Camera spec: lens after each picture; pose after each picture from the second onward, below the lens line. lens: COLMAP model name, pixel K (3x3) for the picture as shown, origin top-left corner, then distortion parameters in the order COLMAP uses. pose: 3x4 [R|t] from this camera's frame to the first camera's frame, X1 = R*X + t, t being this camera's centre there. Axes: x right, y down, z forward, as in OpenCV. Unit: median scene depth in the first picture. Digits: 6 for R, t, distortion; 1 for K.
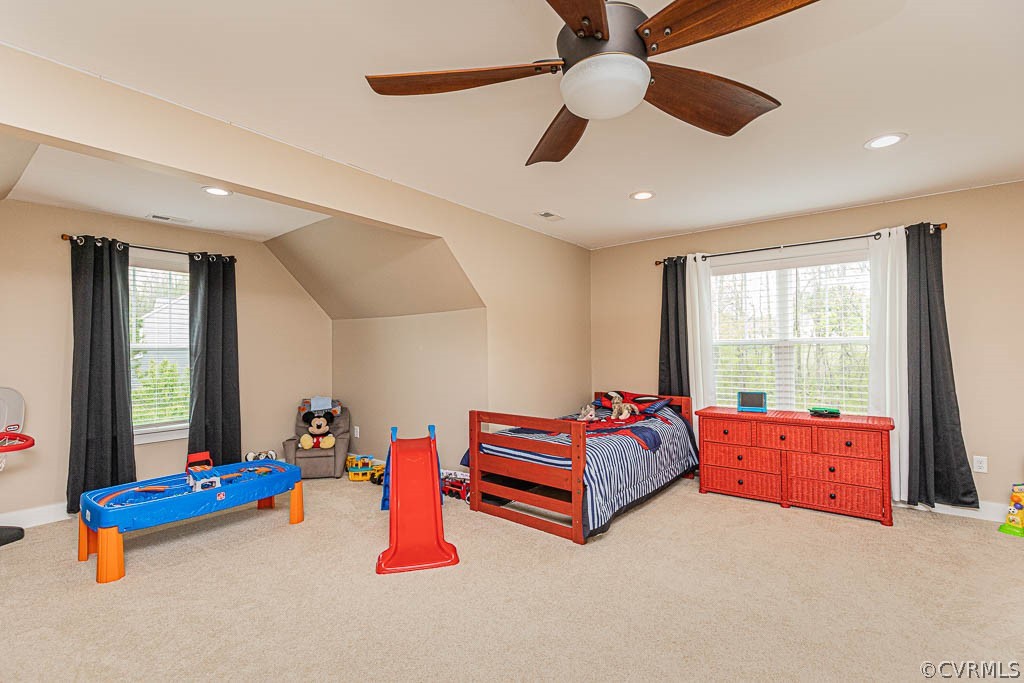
lens RADIAL K [[462.1, 0, 509.5], [0, 462.1, 344.7], [0, 0, 1]] dist [0.005846, -0.000608]
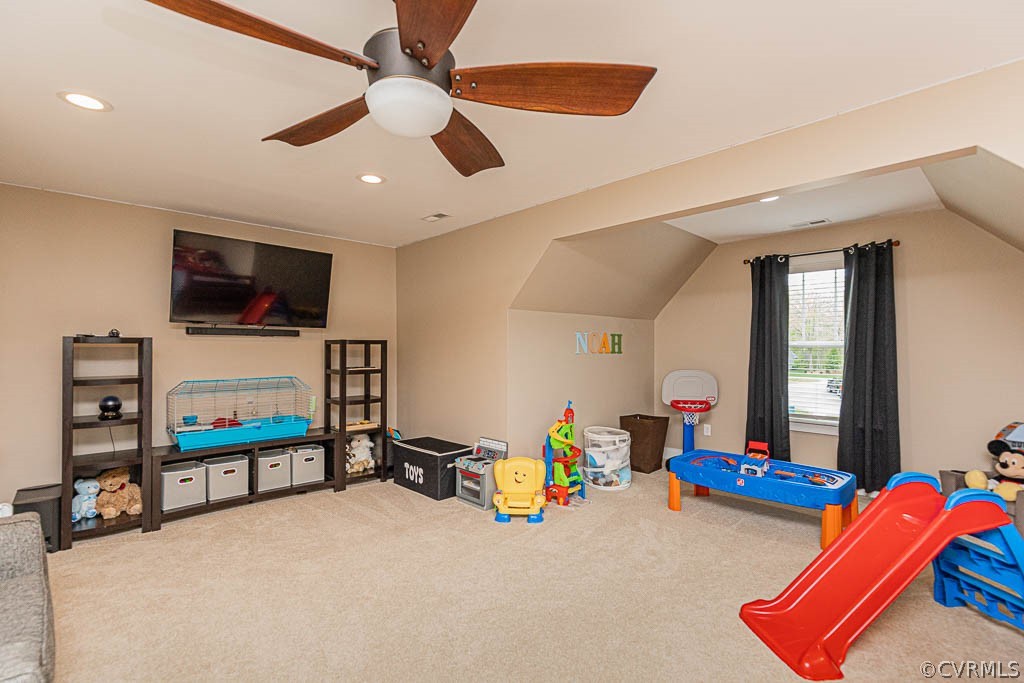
lens RADIAL K [[462.1, 0, 509.7], [0, 462.1, 343.5], [0, 0, 1]] dist [0.005846, -0.000608]
pose [[-0.150575, 0.000816, -0.988598, 0.423615], [0.011637, 0.999932, -0.000948, -0.004724], [0.988530, -0.011647, -0.150574, 0.492293]]
